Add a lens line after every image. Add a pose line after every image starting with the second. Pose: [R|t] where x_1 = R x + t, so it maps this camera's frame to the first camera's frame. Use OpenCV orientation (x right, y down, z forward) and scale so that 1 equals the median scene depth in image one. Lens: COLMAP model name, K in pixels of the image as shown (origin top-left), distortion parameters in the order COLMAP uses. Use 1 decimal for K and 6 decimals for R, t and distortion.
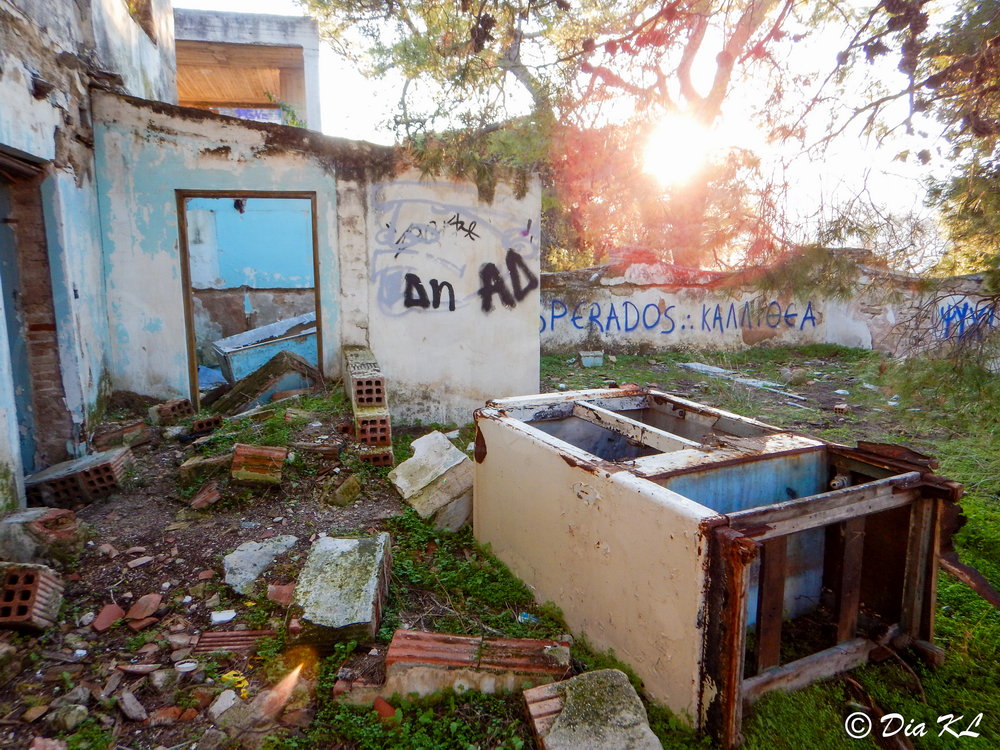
lens RADIAL K [[713.4, 0, 500.4], [0, 713.4, 369.7], [0, 0, 1]] dist [-0.014225, 0.006500]
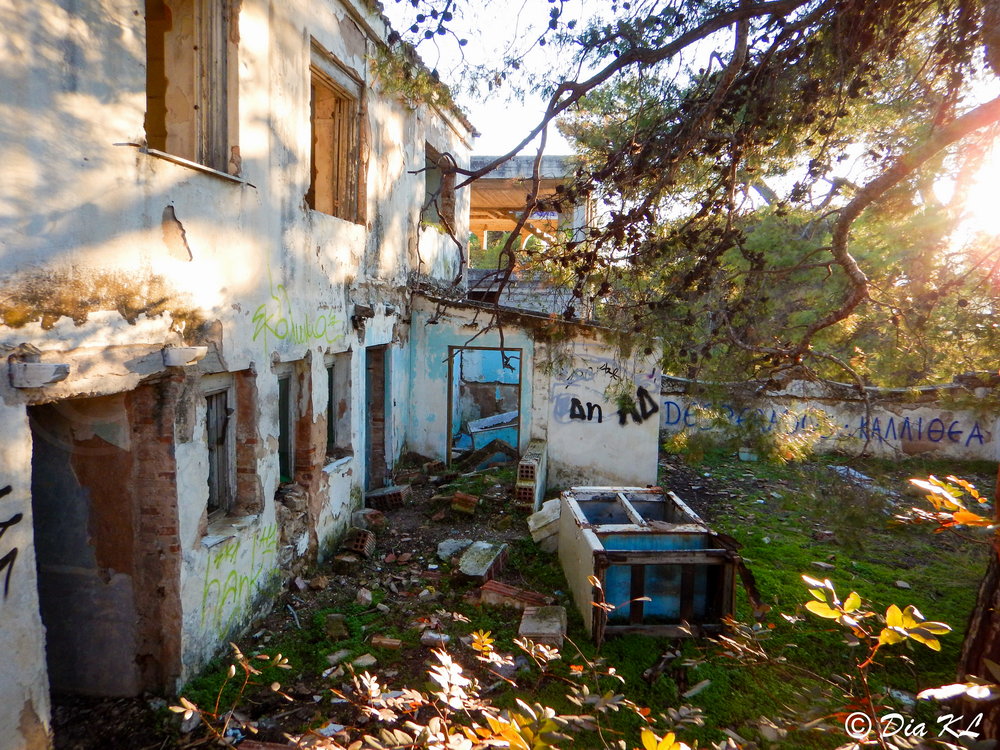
lens RADIAL K [[713.4, 0, 500.2], [0, 713.4, 371.3], [0, 0, 1]] dist [-0.014225, 0.006500]
pose [[0.918360, 0.065881, -0.390224, 0.384712], [-0.091567, 0.994662, -0.047569, -0.112826], [0.385007, 0.079417, 0.919490, -0.628613]]
